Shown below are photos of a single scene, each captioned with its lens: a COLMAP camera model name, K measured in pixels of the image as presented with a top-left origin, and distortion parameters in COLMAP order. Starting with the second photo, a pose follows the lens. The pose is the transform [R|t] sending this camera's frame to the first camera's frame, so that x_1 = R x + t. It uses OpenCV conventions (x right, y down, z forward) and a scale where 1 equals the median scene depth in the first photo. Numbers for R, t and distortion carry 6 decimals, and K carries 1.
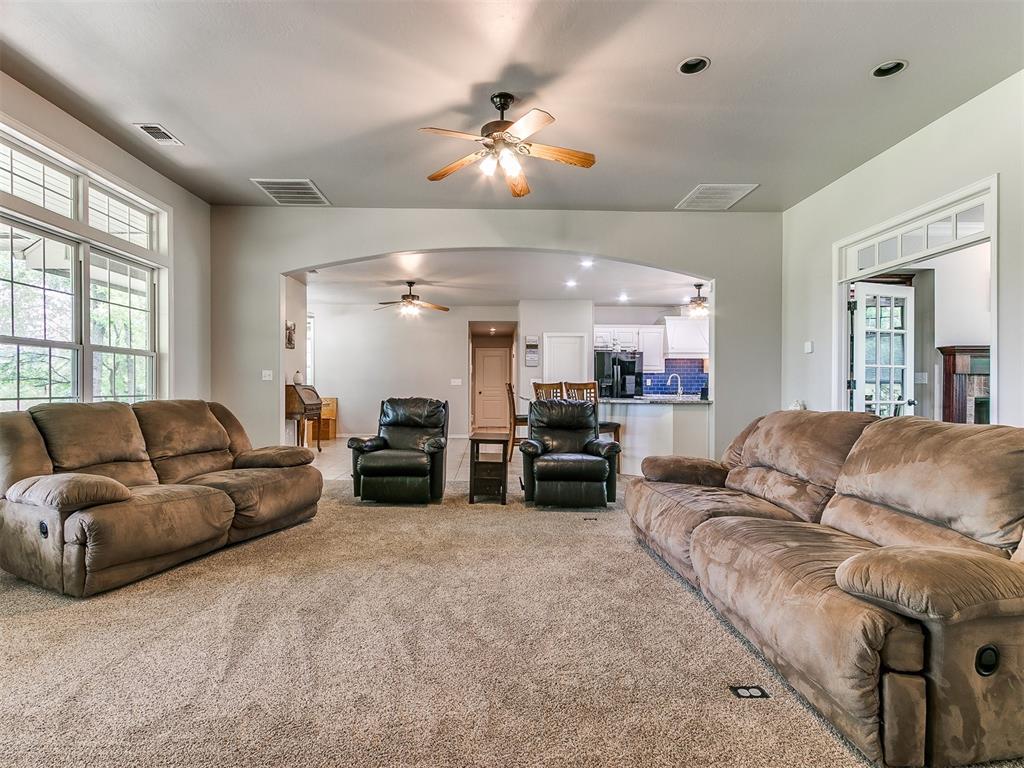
lens RADIAL K [[528.4, 0, 497.3], [0, 528.4, 390.0], [0, 0, 1]] dist [0.002888, -0.000413]
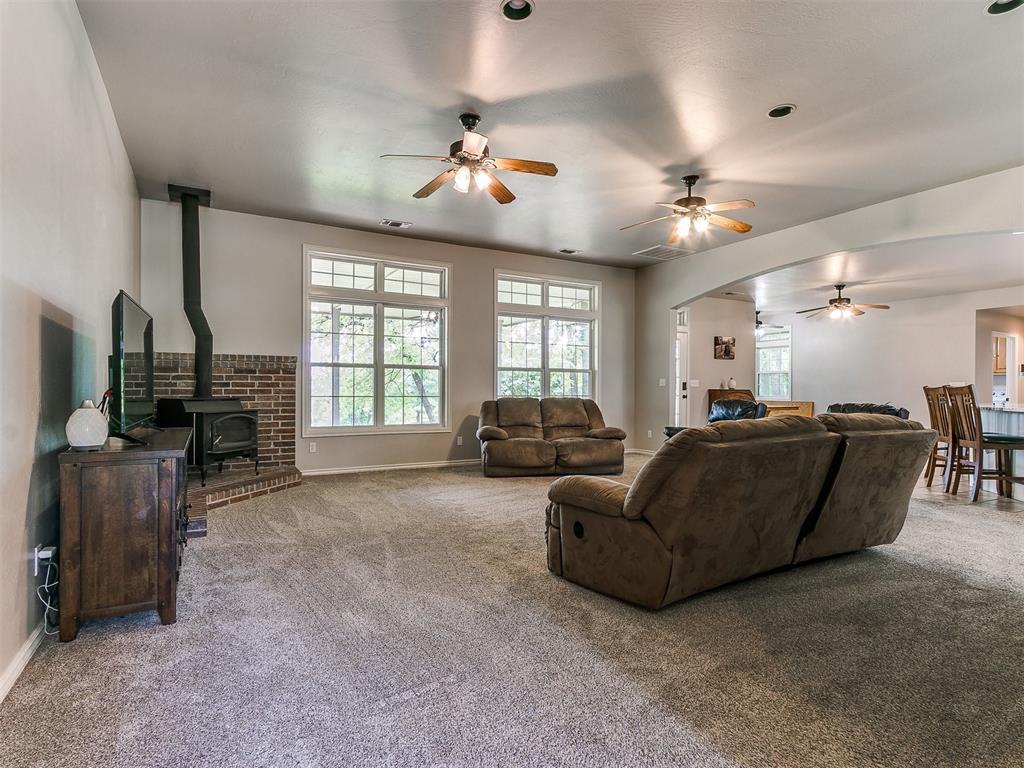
lens RADIAL K [[528.4, 0, 497.3], [0, 528.4, 390.0], [0, 0, 1]] dist [0.002888, -0.000413]
pose [[0.468093, -0.001320, -0.883678, 0.846756], [-0.007609, 0.999956, -0.005525, 0.004008], [0.883646, 0.009310, 0.468063, -0.060483]]
